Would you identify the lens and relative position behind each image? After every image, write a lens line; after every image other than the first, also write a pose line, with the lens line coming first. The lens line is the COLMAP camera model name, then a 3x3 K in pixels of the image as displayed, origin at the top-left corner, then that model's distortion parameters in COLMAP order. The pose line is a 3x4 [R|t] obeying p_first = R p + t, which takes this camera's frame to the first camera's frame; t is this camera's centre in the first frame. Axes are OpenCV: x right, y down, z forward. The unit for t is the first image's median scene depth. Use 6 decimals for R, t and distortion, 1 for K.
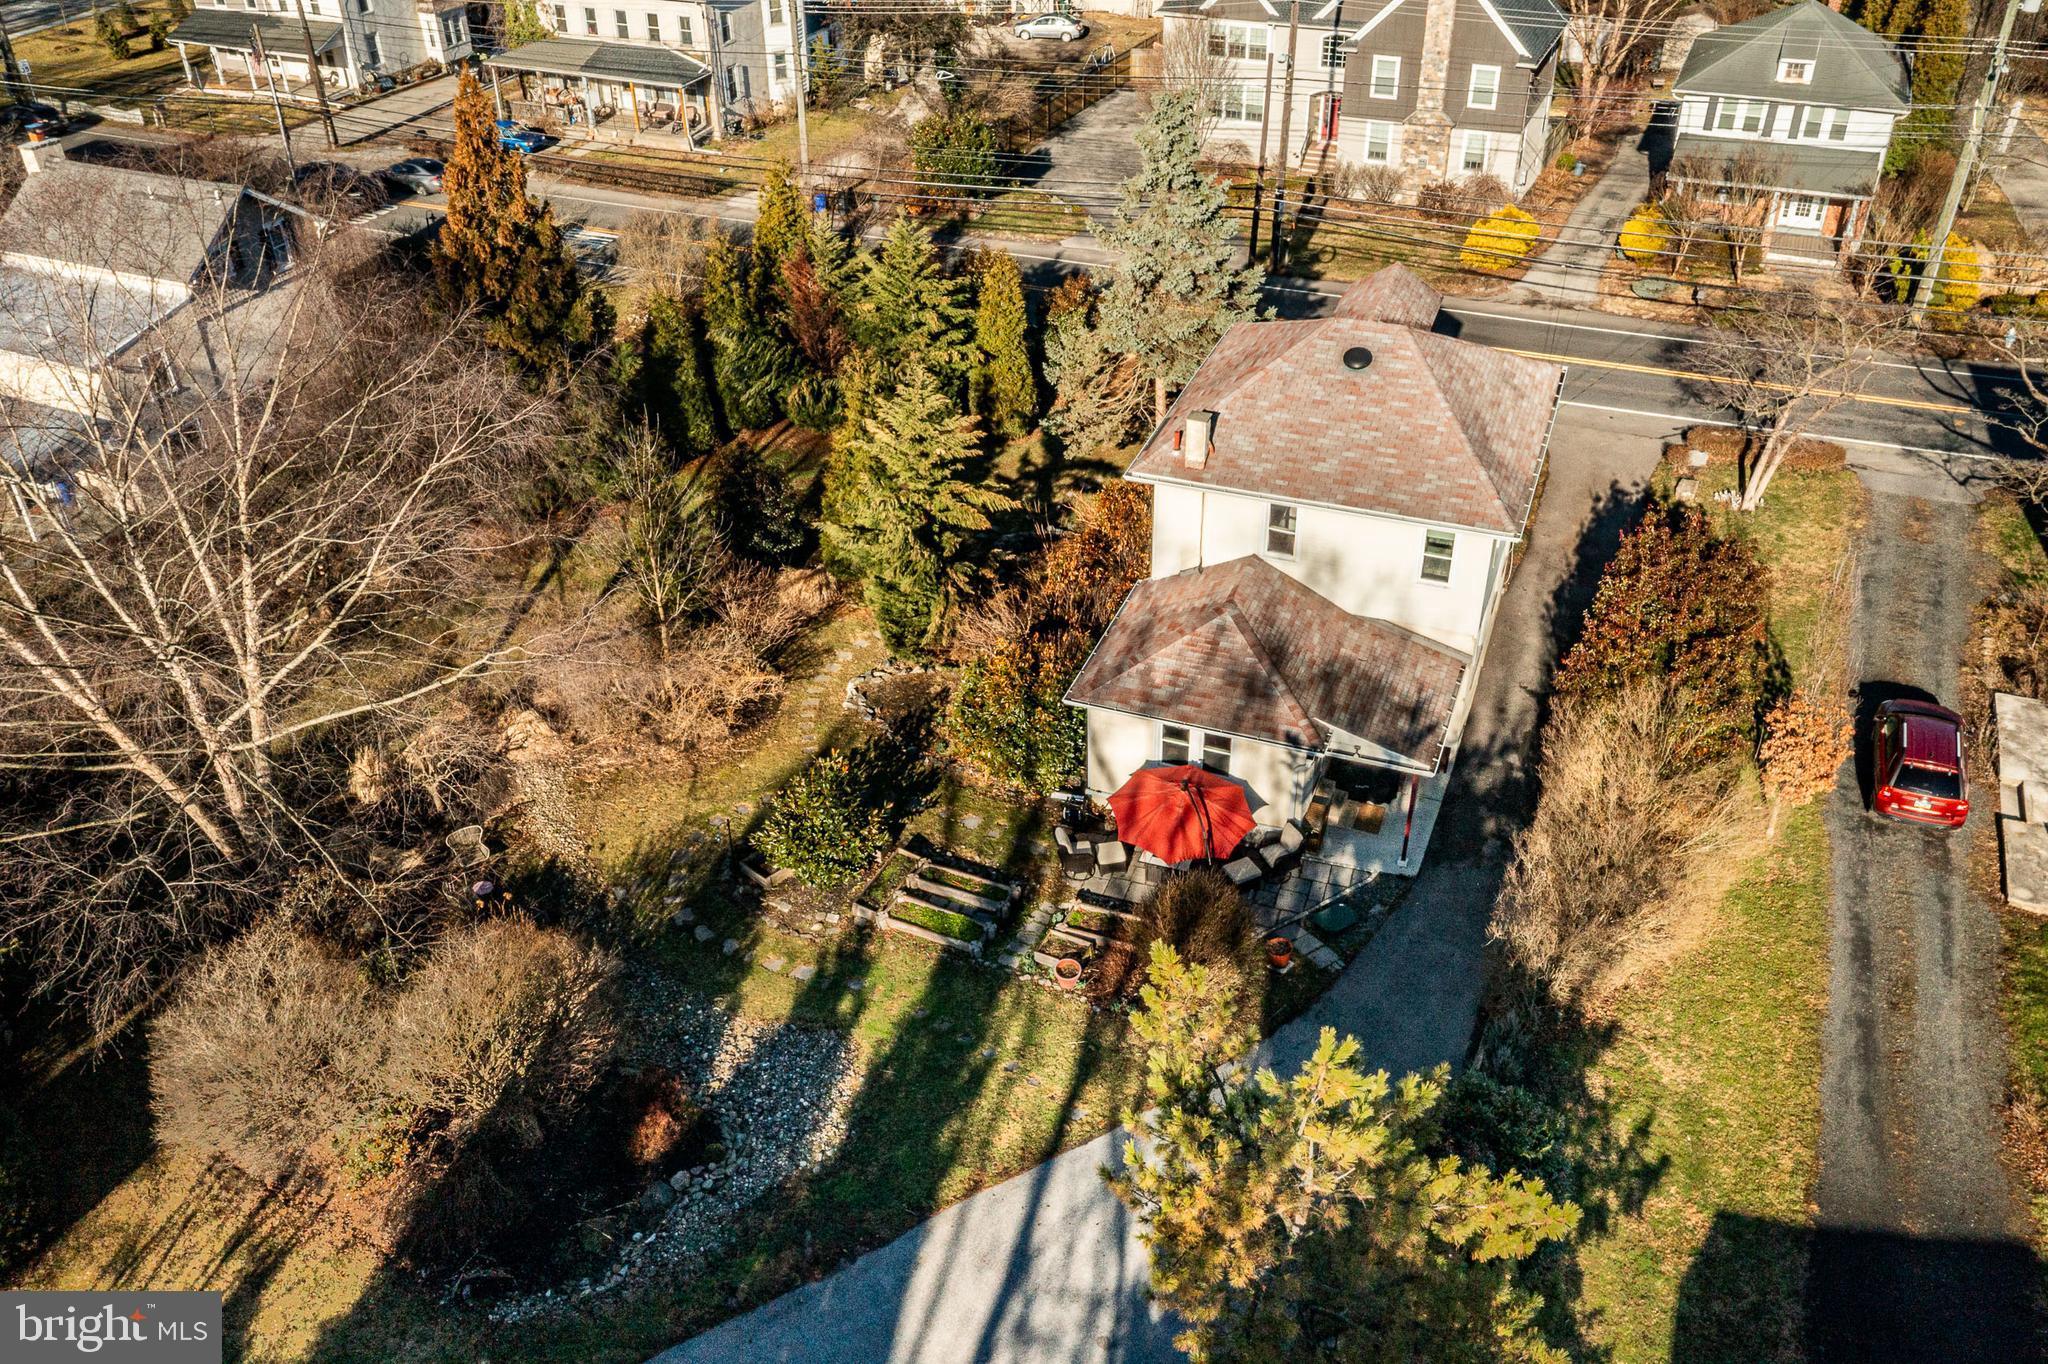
lens RADIAL K [[1644.5, 0, 1019.9], [0, 1644.5, 673.3], [0, 0, 1]] dist [-0.004751, 0.003574]
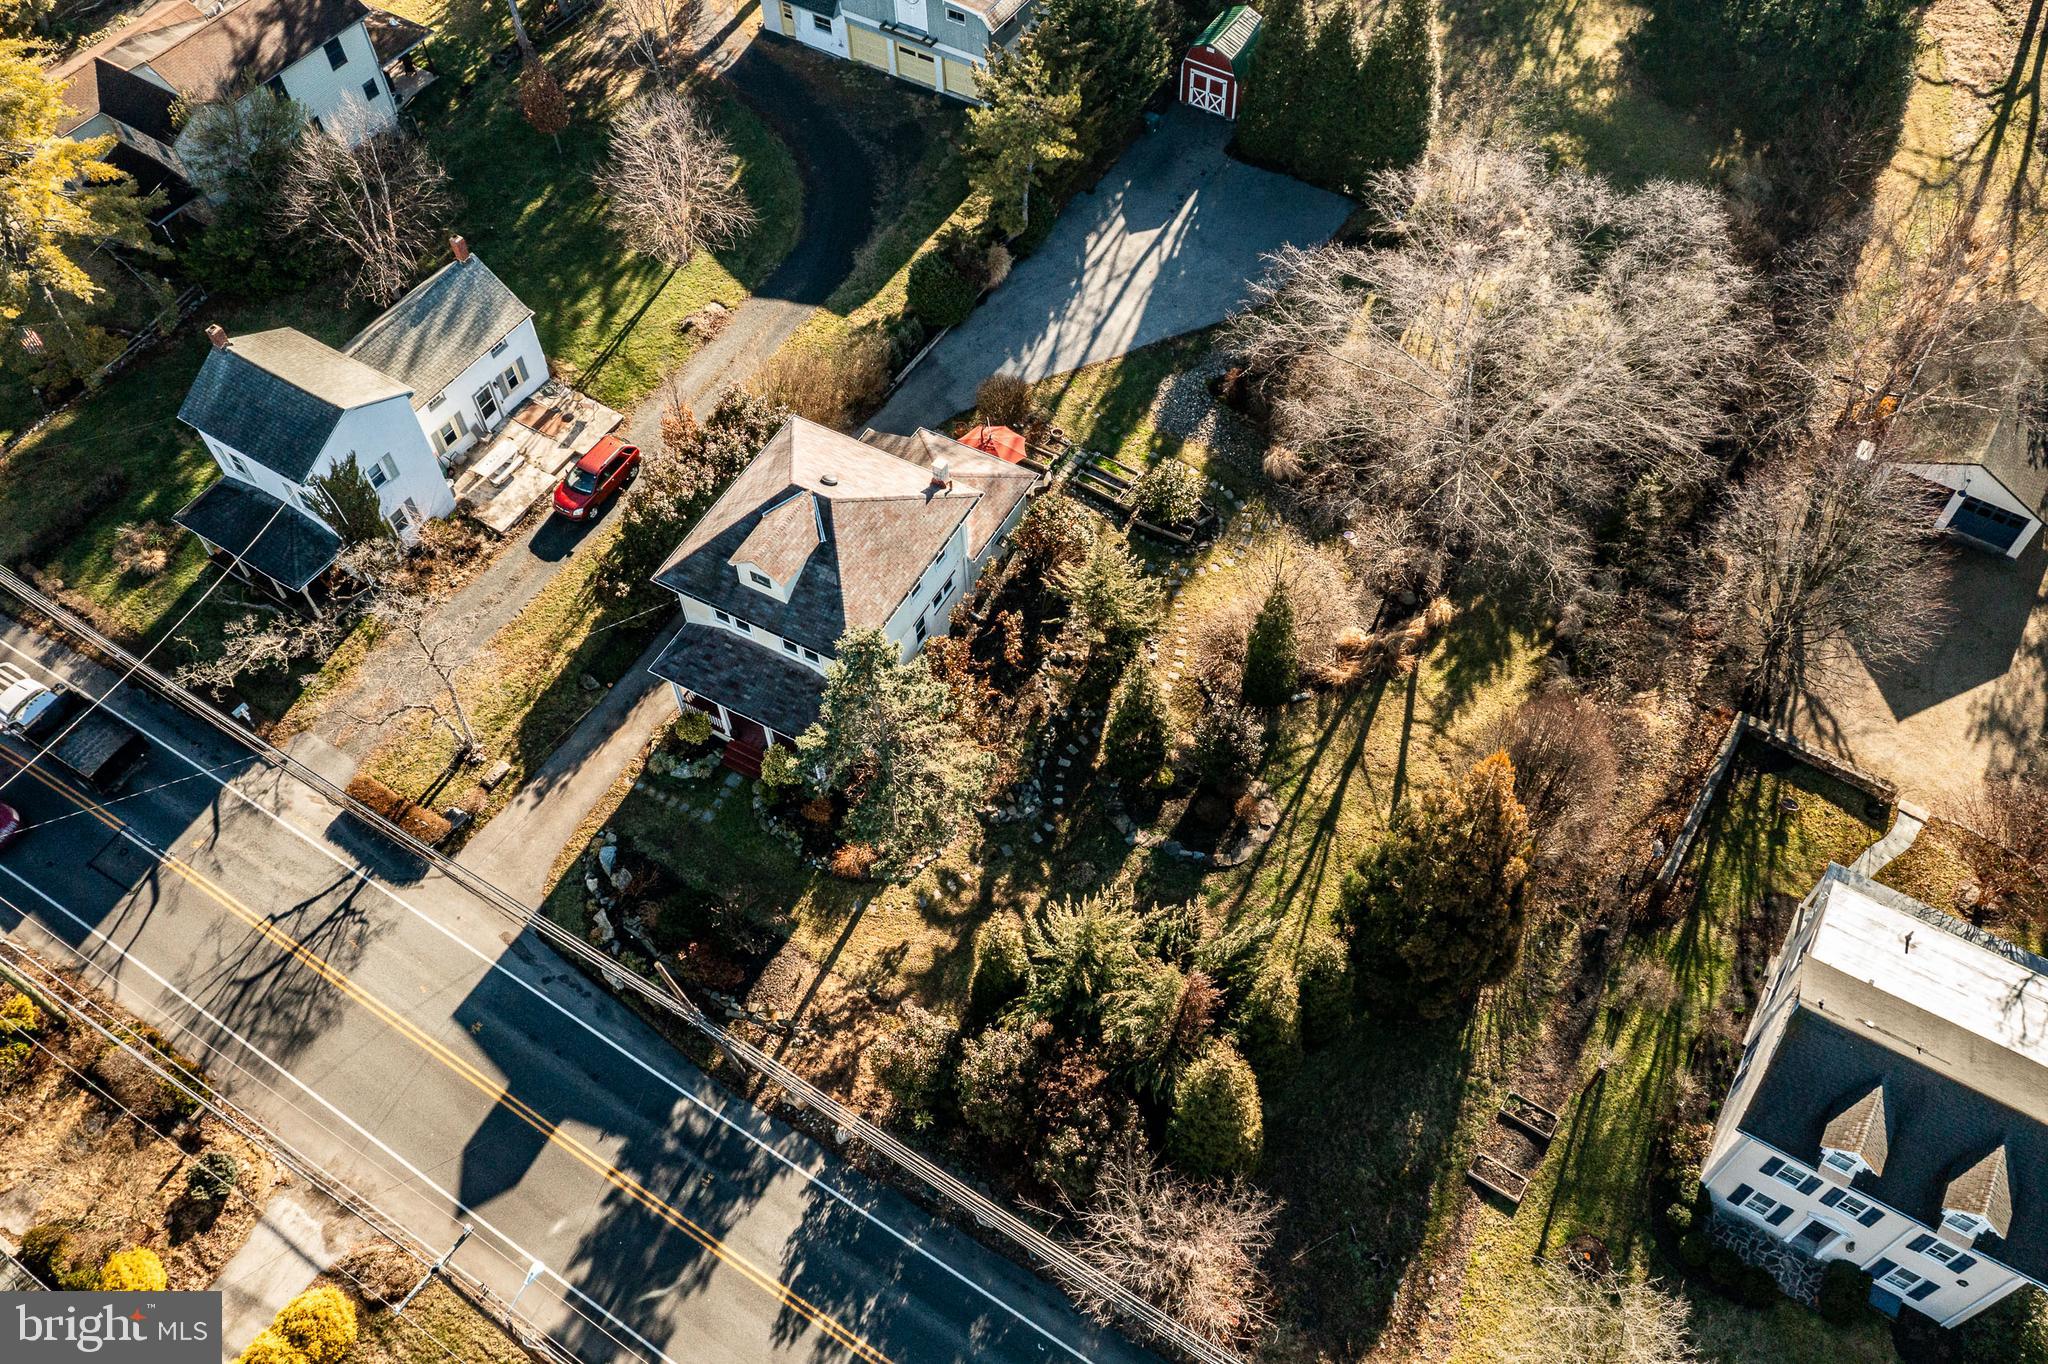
lens RADIAL K [[1605.7, 0, 1021.6], [0, 1605.7, 680.8], [0, 0, 1]] dist [-0.005802, 0.002359]
pose [[-0.989224, -0.086189, 0.118351, -0.156376], [0.116581, 0.025313, 0.992859, -1.472699], [-0.088569, 0.995957, -0.014992, 1.030437]]
